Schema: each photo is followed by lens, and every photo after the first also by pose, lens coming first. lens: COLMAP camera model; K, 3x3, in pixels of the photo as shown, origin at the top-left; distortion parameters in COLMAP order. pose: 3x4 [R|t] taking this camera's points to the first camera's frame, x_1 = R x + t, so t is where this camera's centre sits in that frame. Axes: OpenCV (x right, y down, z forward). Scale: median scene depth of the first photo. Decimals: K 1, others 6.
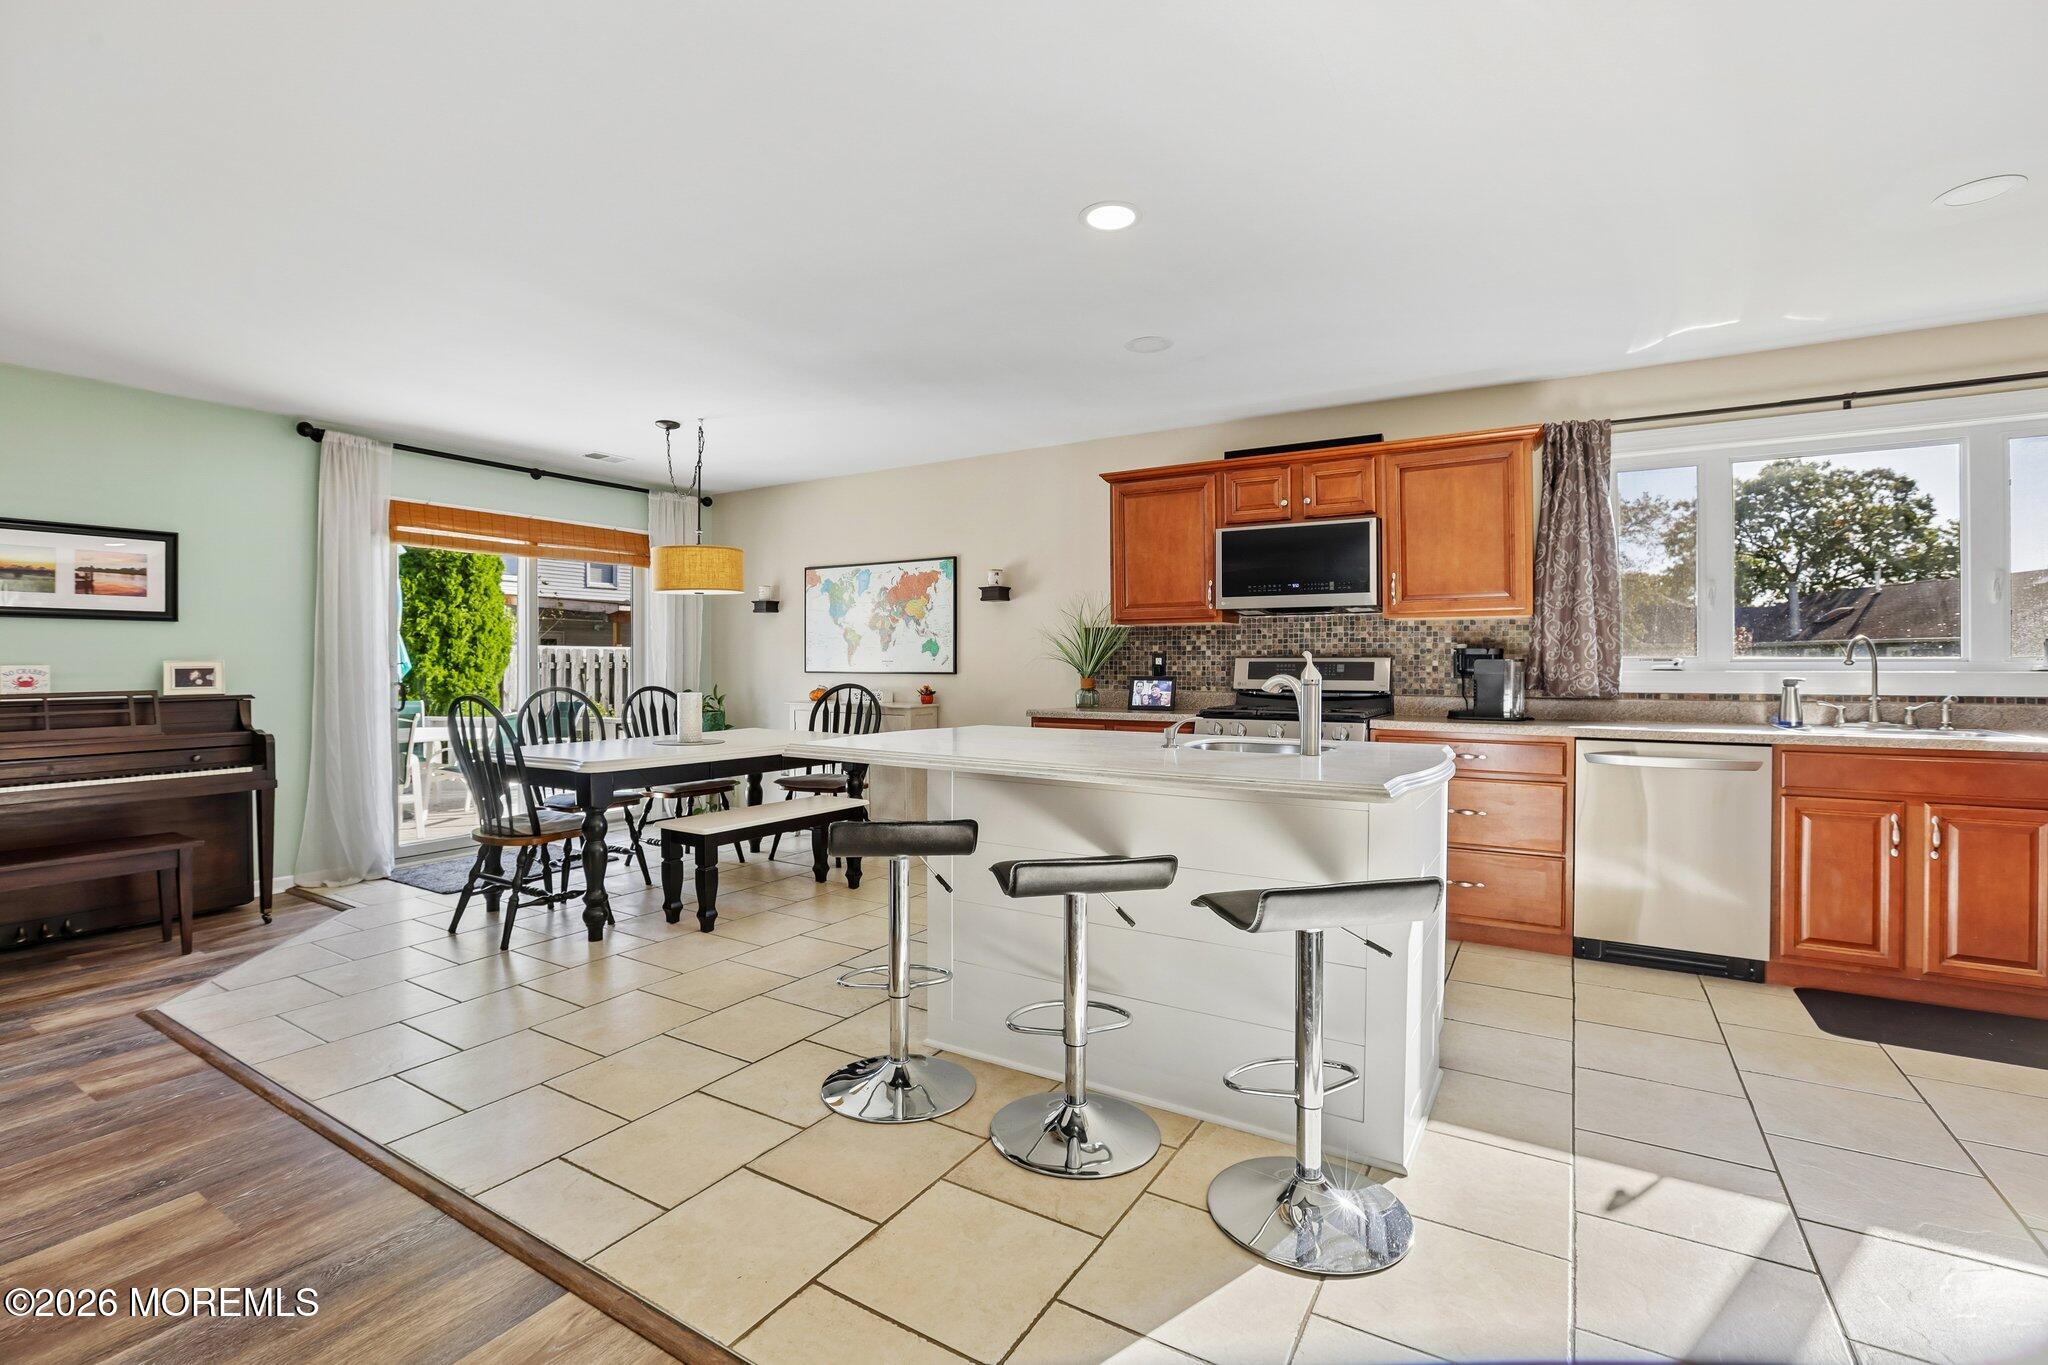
lens RADIAL K [[926.8, 0, 1003.9], [0, 926.8, 667.1], [0, 0, 1]] dist [-0.066226, 0.028081]
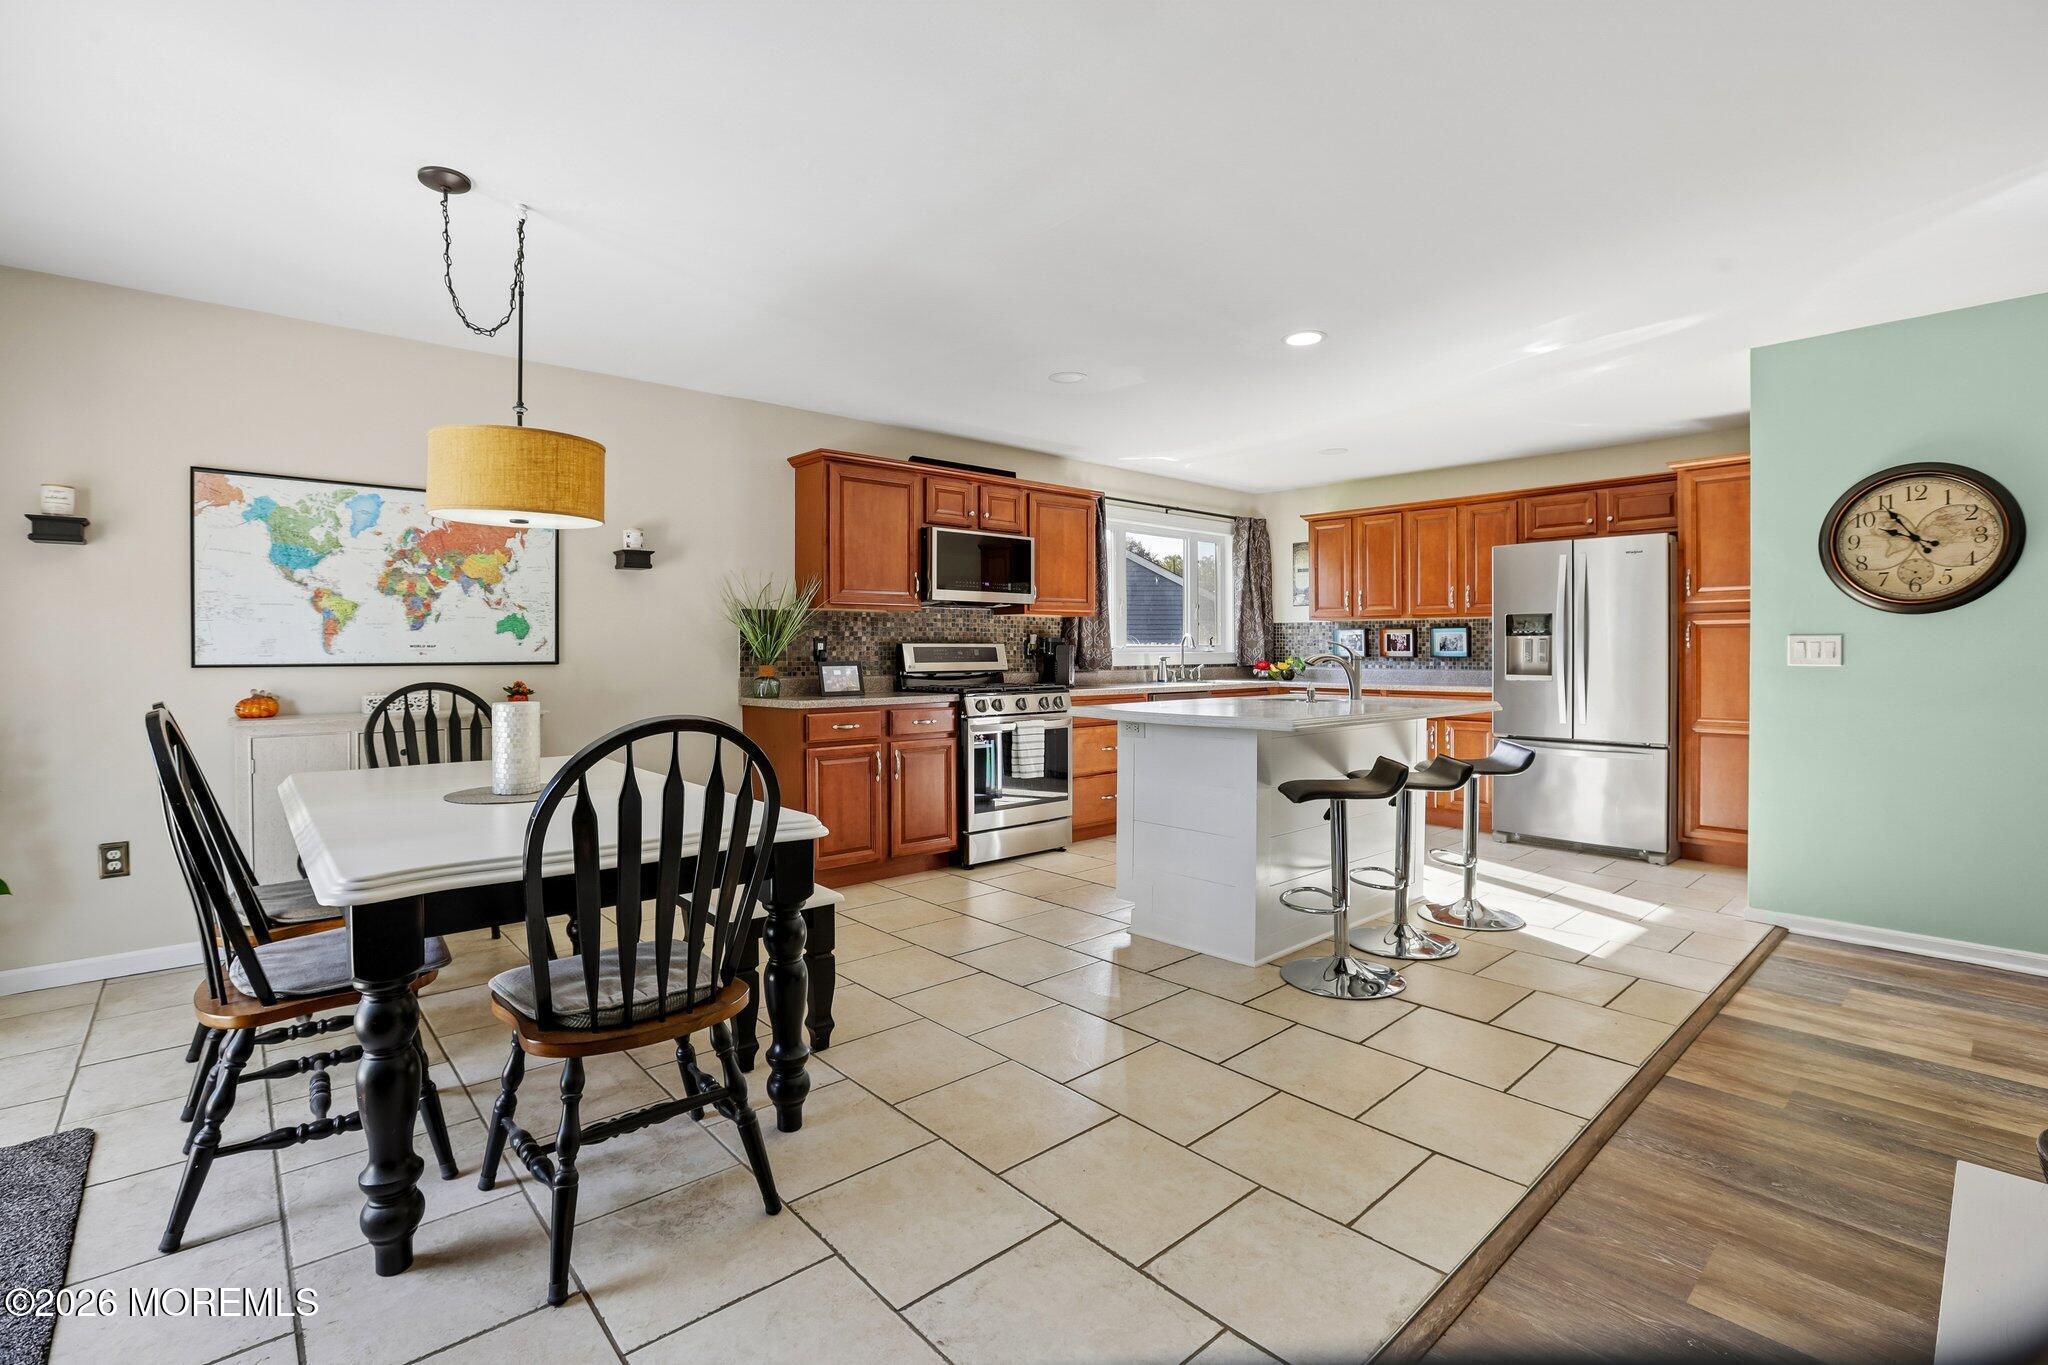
lens RADIAL K [[932.2, 0, 1001.6], [0, 932.2, 649.2], [0, 0, 1]] dist [-0.062064, 0.024885]
pose [[0.292131, -0.001477, 0.956377, -0.847635], [0.005406, 0.999985, -0.000107, -0.002631], [-0.956363, 0.005201, 0.292134, 0.615452]]
